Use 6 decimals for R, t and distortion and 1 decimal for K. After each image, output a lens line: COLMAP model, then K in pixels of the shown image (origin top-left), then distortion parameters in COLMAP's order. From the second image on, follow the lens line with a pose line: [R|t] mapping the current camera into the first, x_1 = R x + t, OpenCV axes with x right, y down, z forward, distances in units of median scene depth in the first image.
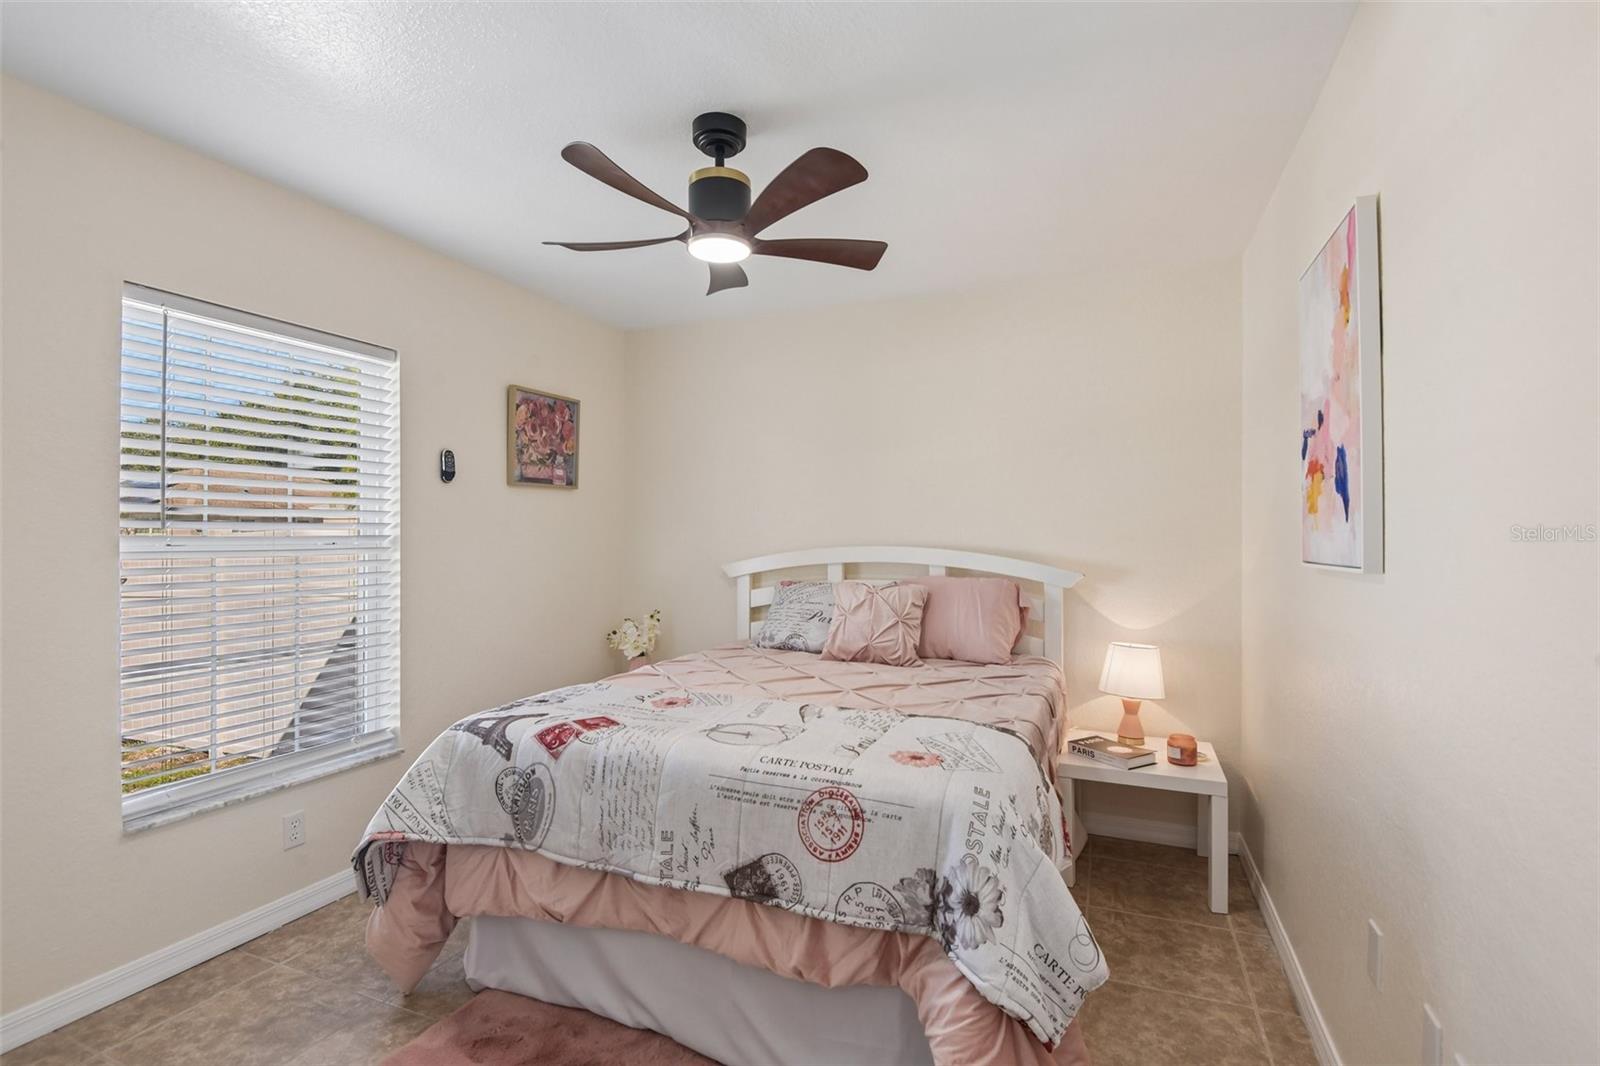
lens RADIAL K [[742.6, 0, 800.6], [0, 742.6, 509.4], [0, 0, 1]] dist [0.045665, -0.025572]
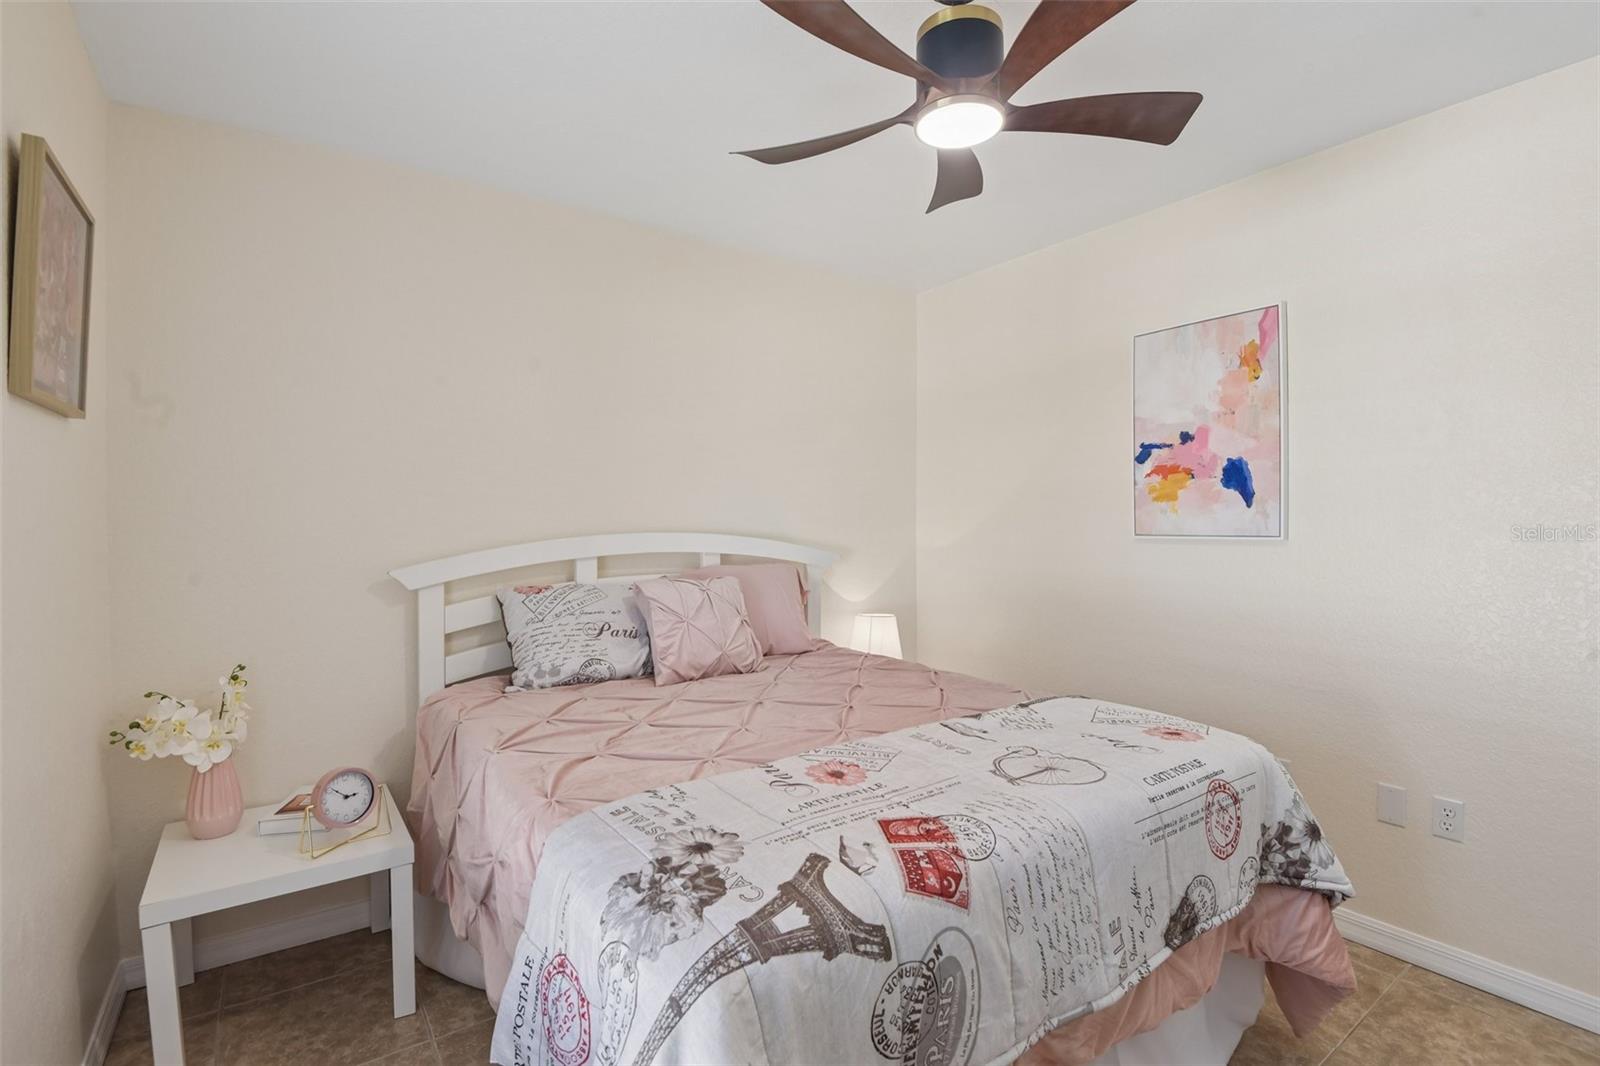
lens RADIAL K [[731.1, 0, 800.0], [0, 731.1, 533.0], [0, 0, 1]] dist [0.028606, -0.015446]
pose [[0.515614, -0.018063, 0.856630, -0.851484], [-0.026300, 0.998973, 0.036895, 0.029823], [-0.856417, -0.041553, 0.514610, 0.815571]]
